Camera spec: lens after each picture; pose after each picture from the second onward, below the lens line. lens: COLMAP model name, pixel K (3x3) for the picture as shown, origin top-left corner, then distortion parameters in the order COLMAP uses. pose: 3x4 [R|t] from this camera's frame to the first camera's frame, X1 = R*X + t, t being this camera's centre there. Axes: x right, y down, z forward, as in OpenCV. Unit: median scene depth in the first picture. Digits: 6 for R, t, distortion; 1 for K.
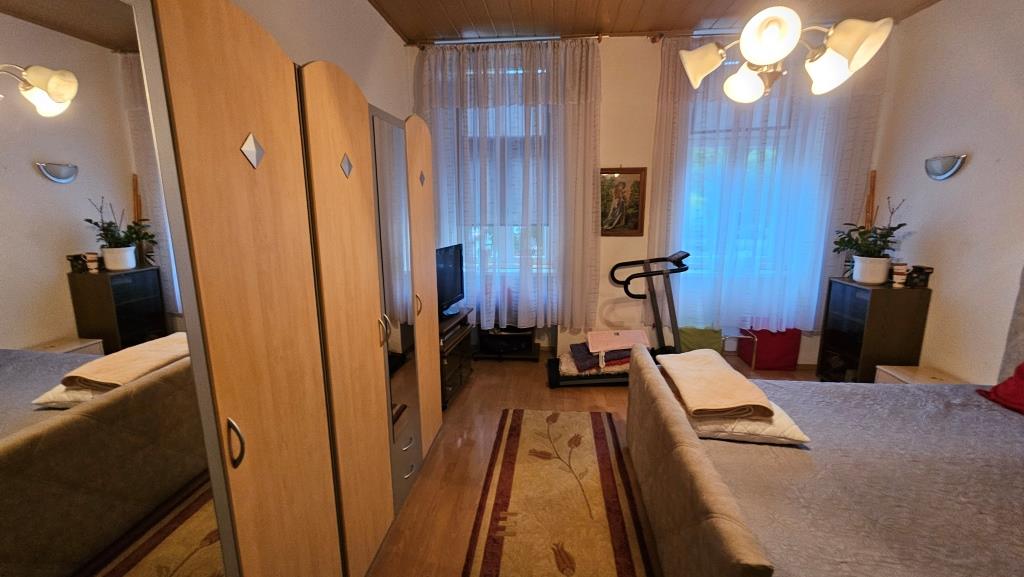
lens RADIAL K [[423.5, 0, 515.6], [0, 423.5, 283.7], [0, 0, 1]] dist [0.002911, -0.000952]
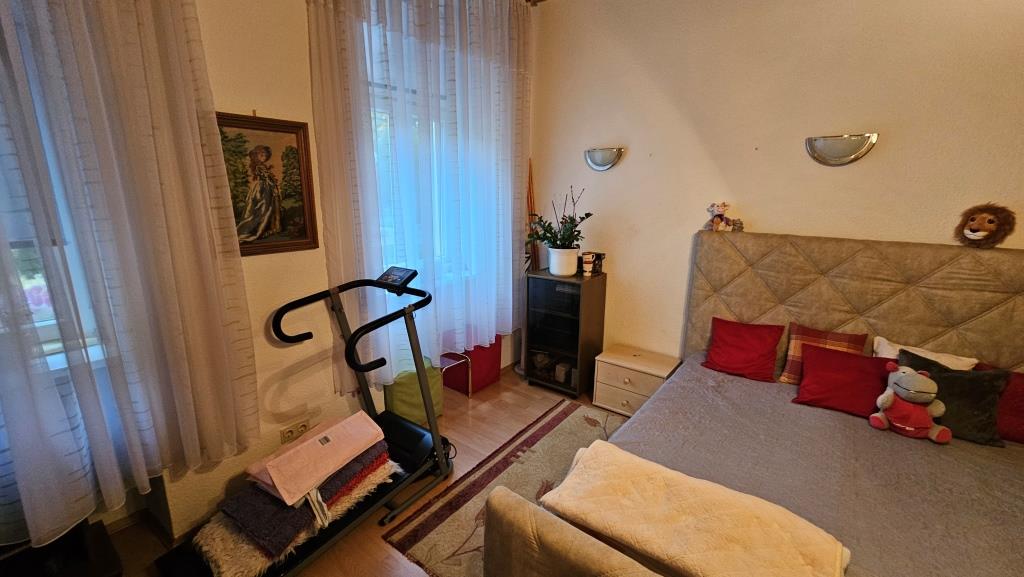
lens RADIAL K [[423.5, 0, 504.4], [0, 423.5, 284.7], [0, 0, 1]] dist [0.002911, -0.000952]
pose [[0.544235, -0.172194, 0.821071, -0.036546], [0.147381, 0.983112, 0.108488, -0.091599], [-0.825886, 0.061967, 0.560422, 0.496082]]
